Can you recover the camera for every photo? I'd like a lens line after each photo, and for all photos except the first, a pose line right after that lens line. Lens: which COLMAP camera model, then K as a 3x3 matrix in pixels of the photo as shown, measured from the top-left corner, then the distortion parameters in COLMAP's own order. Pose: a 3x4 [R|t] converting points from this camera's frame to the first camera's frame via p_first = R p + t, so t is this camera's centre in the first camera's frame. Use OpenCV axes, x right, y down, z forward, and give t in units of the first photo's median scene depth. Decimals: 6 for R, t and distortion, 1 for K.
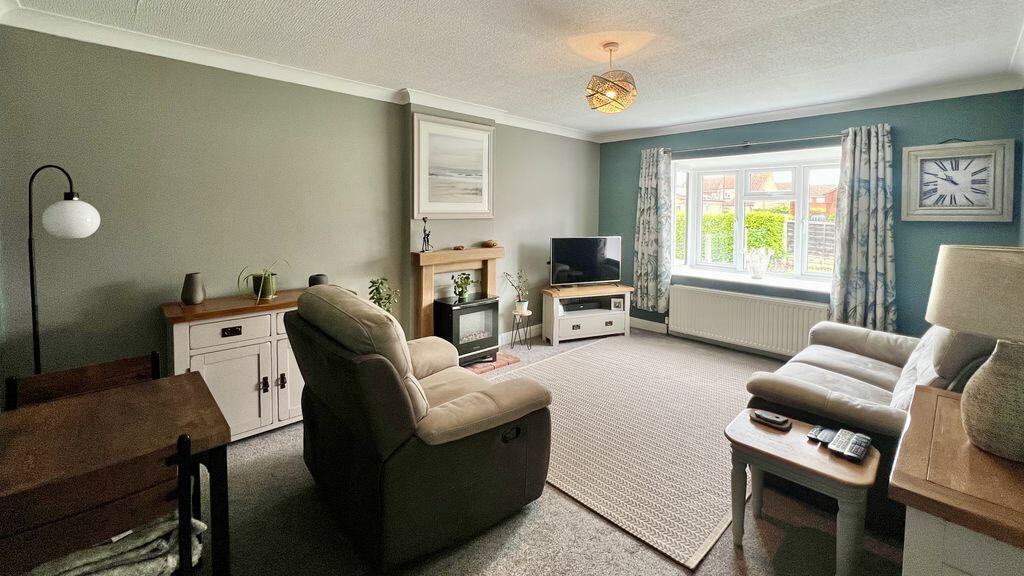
lens RADIAL K [[423.2, 0, 512.0], [0, 423.2, 288.0], [0, 0, 1]] dist [-0.000357, -0.000081]
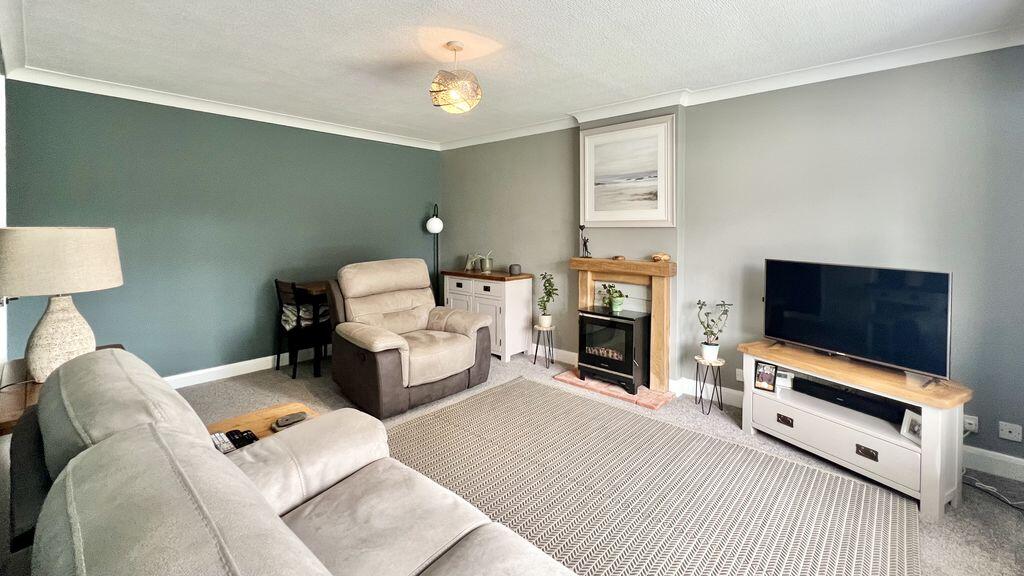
lens RADIAL K [[423.2, 0, 512.0], [0, 423.2, 288.0], [0, 0, 1]] dist [-0.000357, -0.000081]
pose [[0.077154, 0.134229, -0.987942, 0.787173], [-0.178980, 0.976664, 0.118719, -0.097249], [0.980823, 0.167663, 0.099378, 0.676409]]
